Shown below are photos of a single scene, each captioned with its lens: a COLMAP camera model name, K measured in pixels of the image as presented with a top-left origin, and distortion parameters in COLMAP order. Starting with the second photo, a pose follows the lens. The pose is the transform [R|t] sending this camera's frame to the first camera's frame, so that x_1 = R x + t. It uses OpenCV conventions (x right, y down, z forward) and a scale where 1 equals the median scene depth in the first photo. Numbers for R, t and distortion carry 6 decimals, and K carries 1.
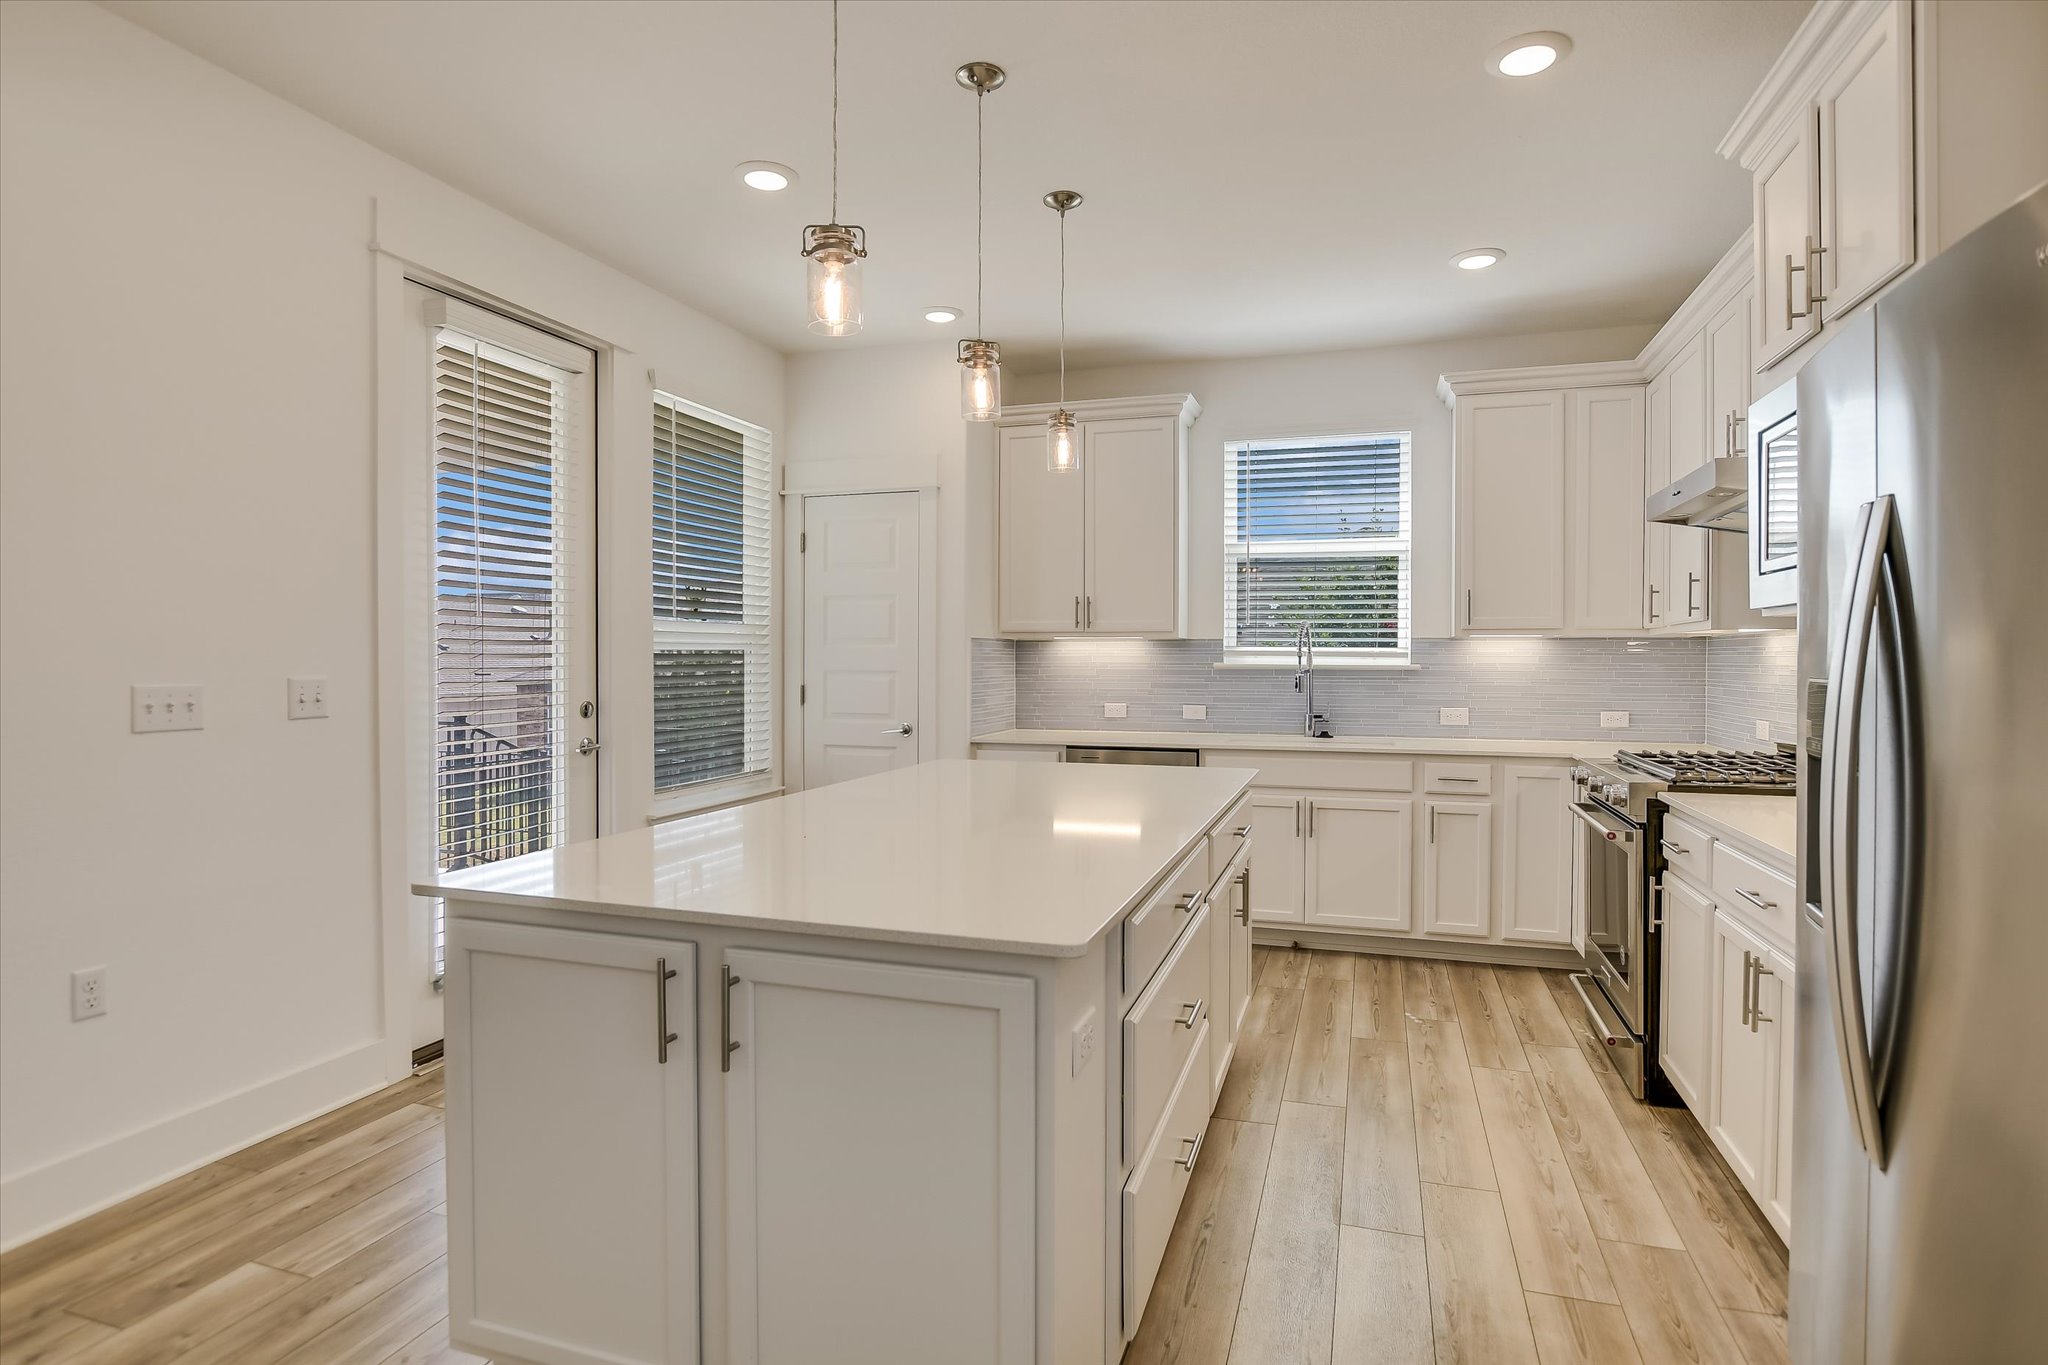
lens RADIAL K [[1051.5, 0, 1032.8], [0, 1051.5, 671.4], [0, 0, 1]] dist [-0.029645, 0.000308]
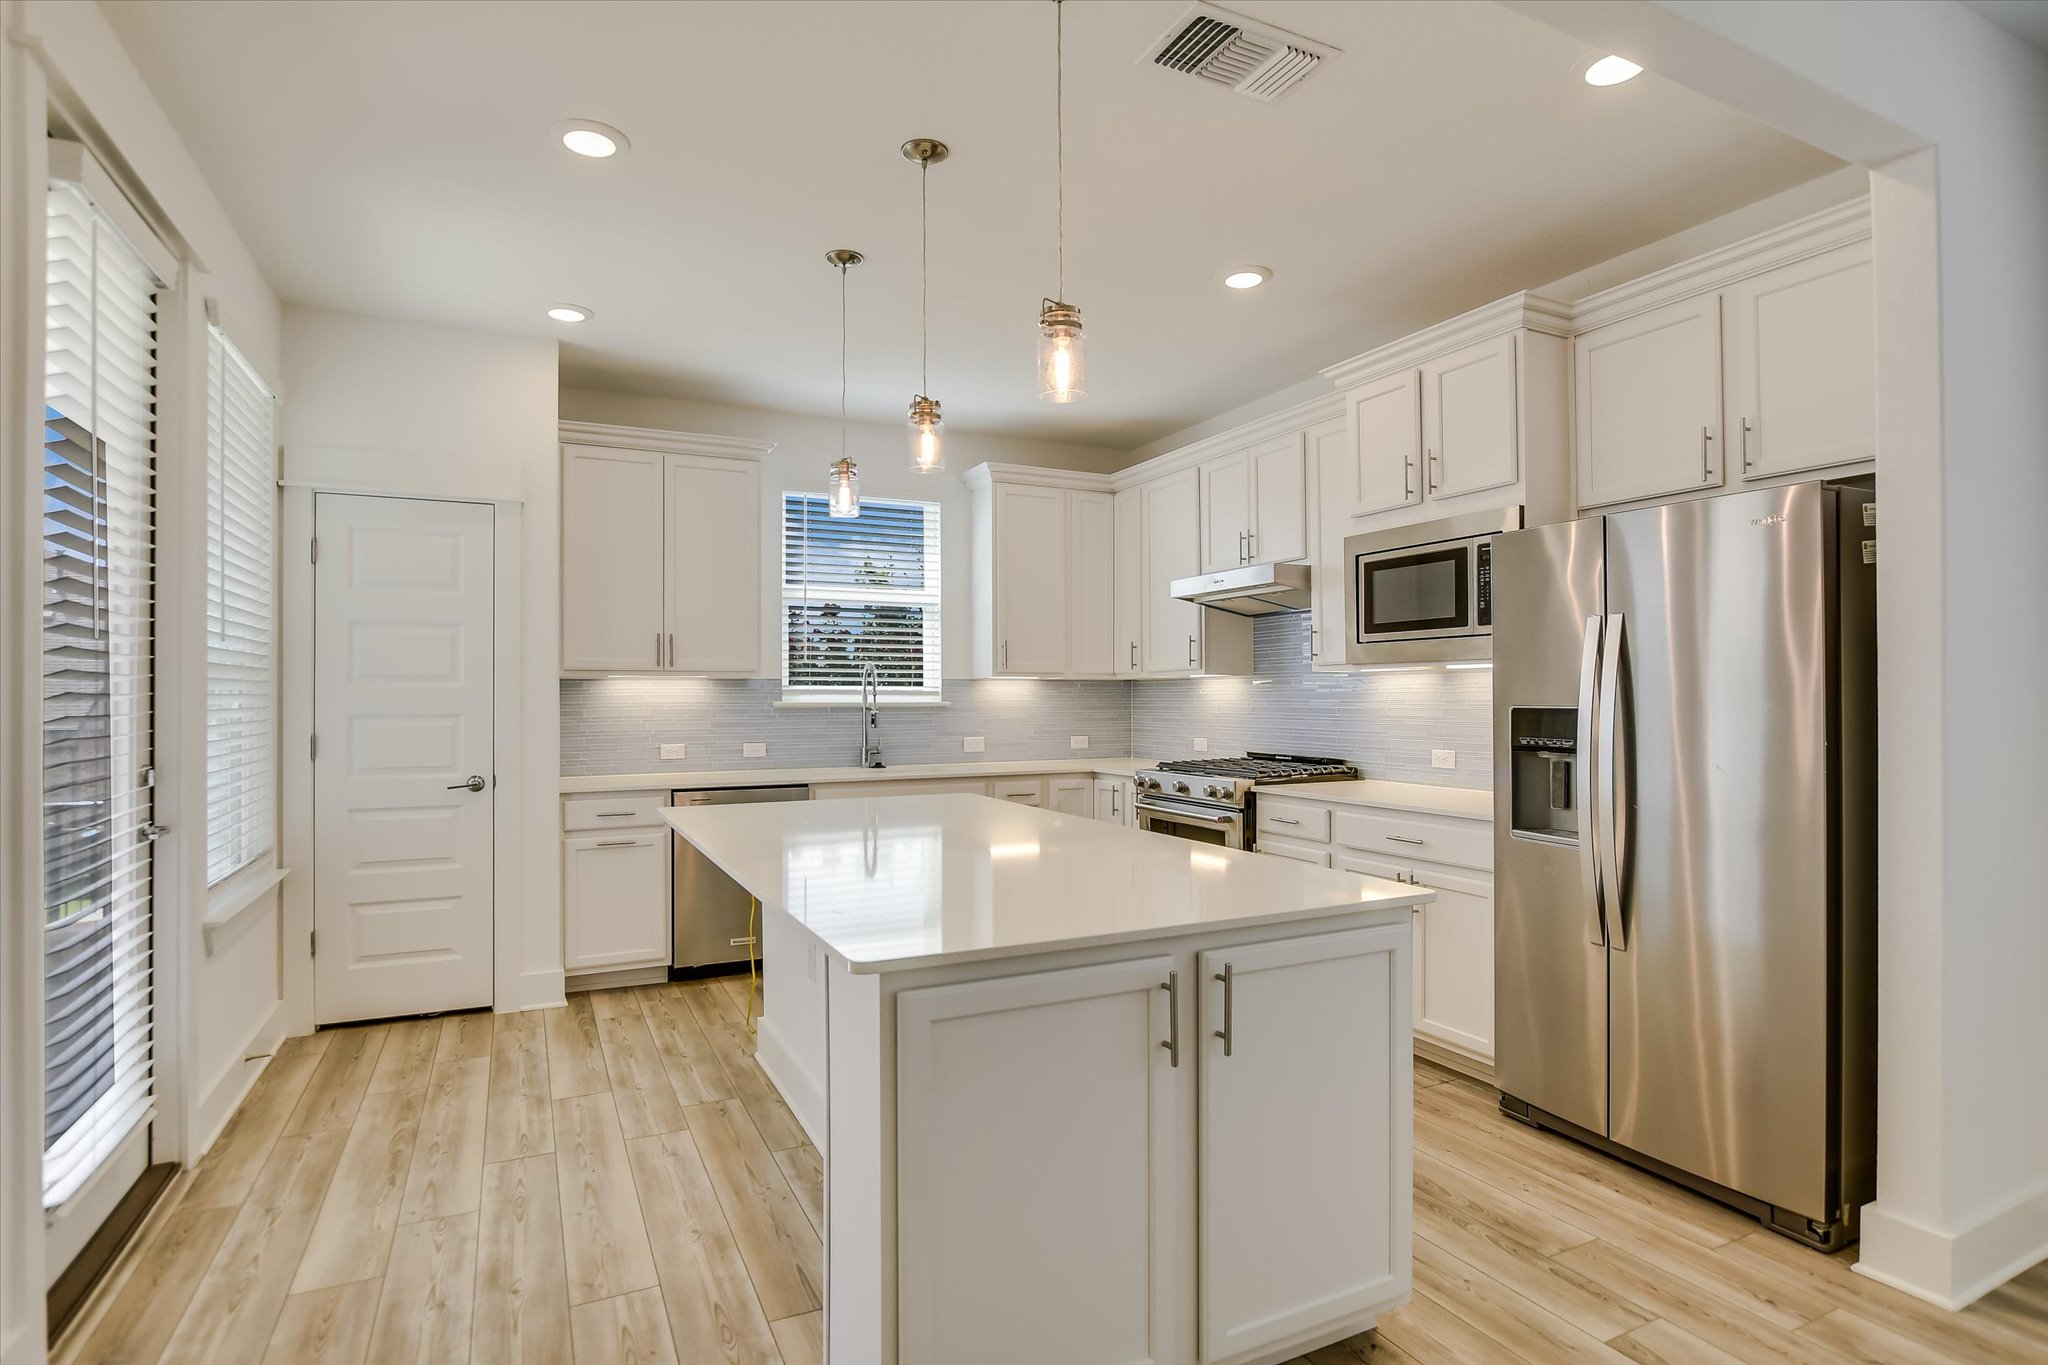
lens RADIAL K [[1039.4, 0, 1024.0], [0, 1039.4, 682.5], [0, 0, 1]] dist [-0.055062, 0.023429]
pose [[0.719854, 0.004101, 0.694113, -0.389094], [0.013956, 0.999695, -0.020381, -0.002820], [-0.693985, 0.024358, 0.719577, 0.102458]]
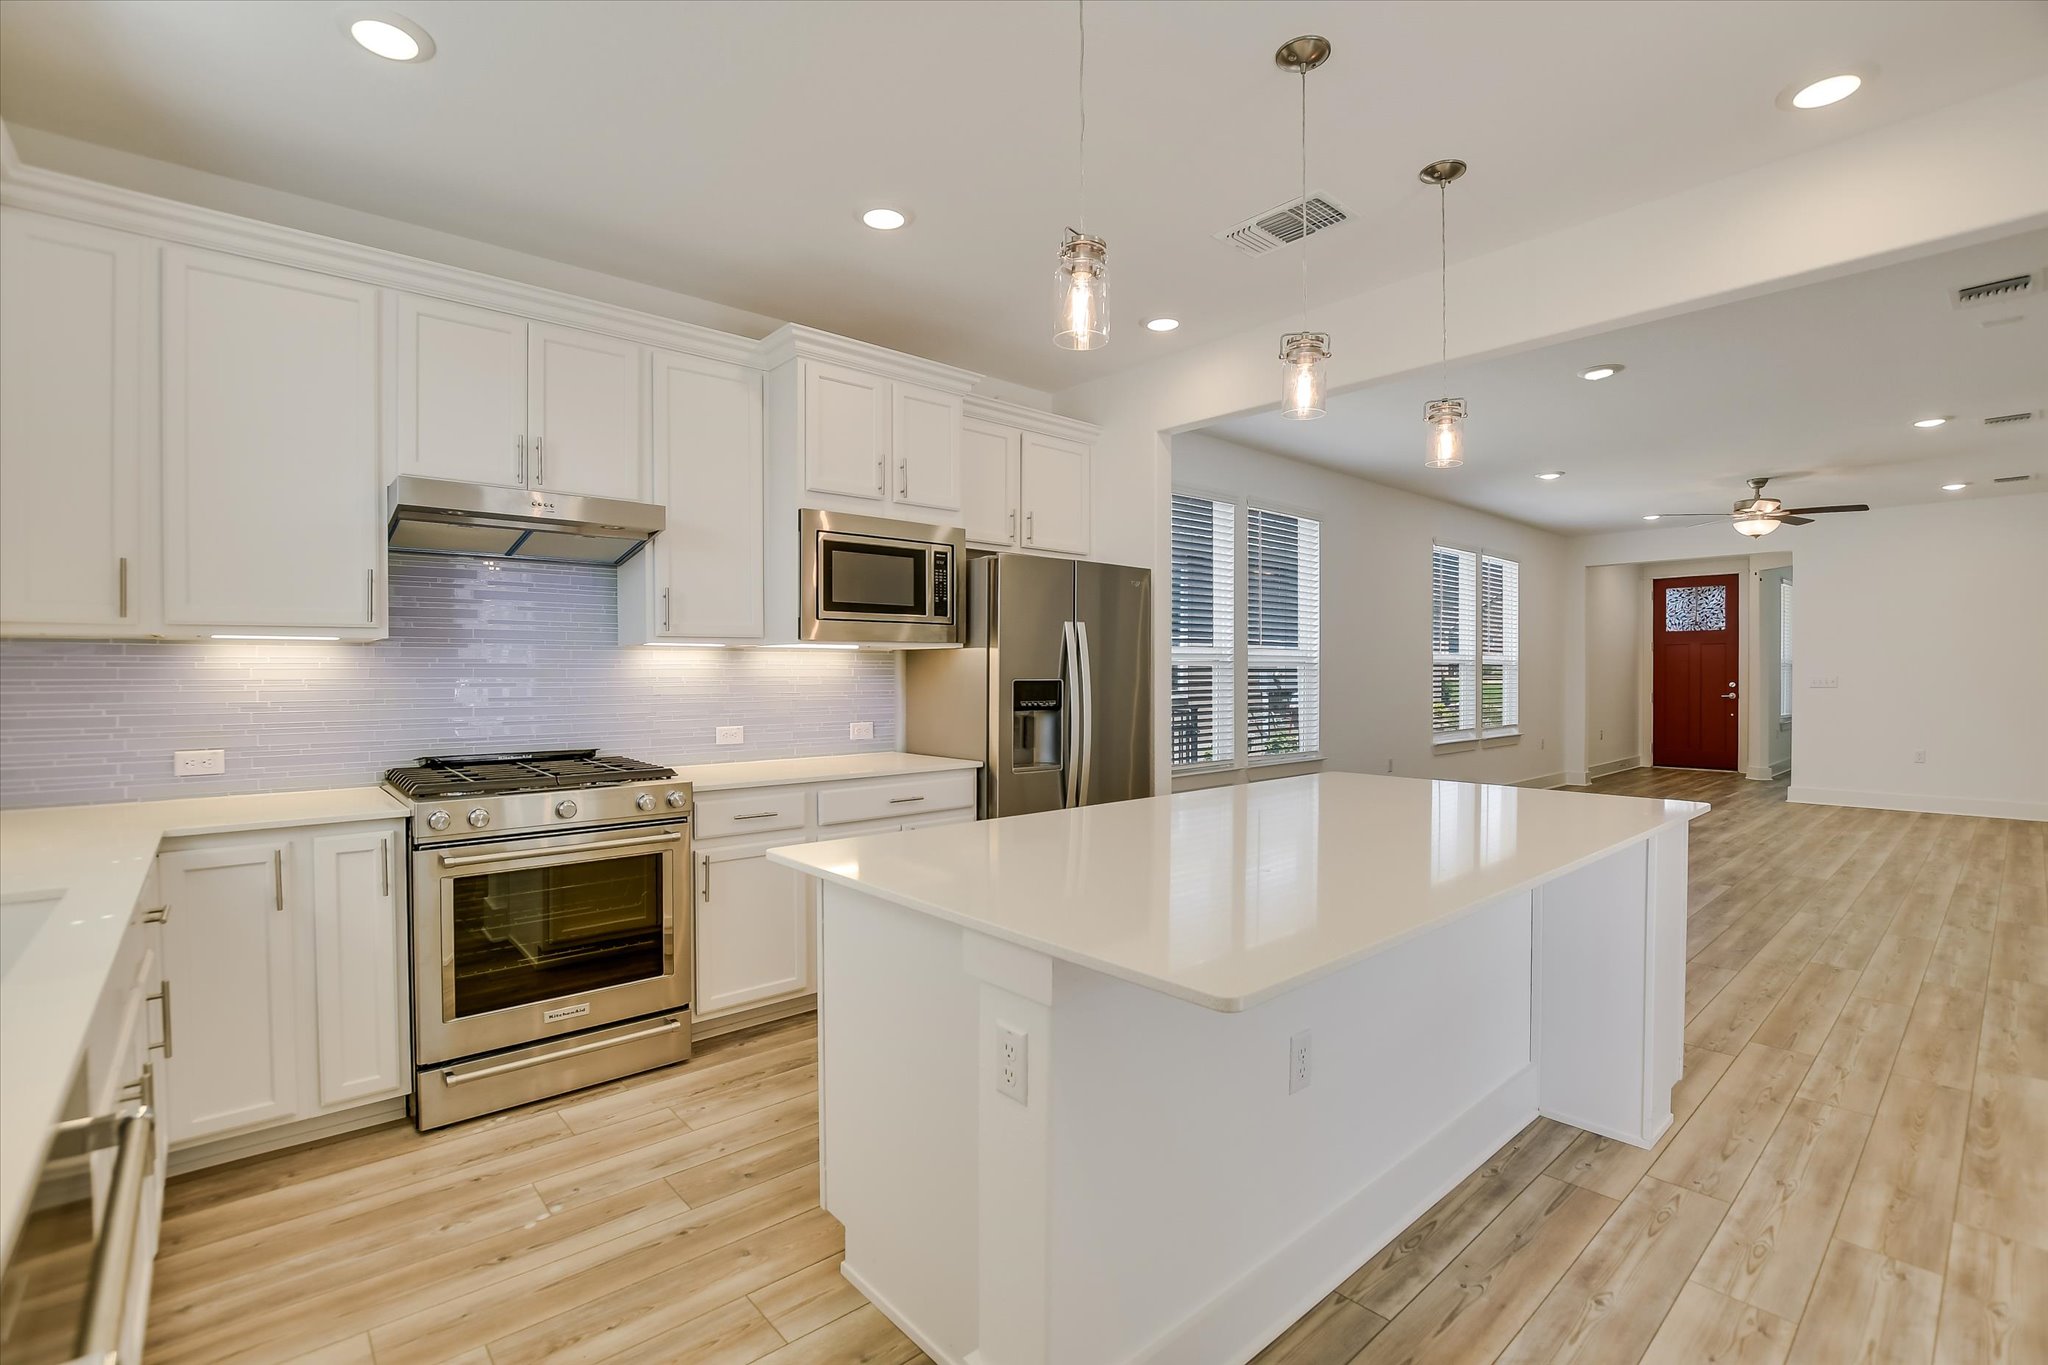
lens RADIAL K [[913.8, 0, 1000.0], [0, 913.8, 683.3], [0, 0, 1]] dist [-0.025648, 0.000500]
pose [[-0.852820, -0.007374, 0.522153, -0.136252], [0.006021, 0.999695, 0.023952, -0.012469], [-0.522170, 0.023571, -0.852515, 1.019904]]
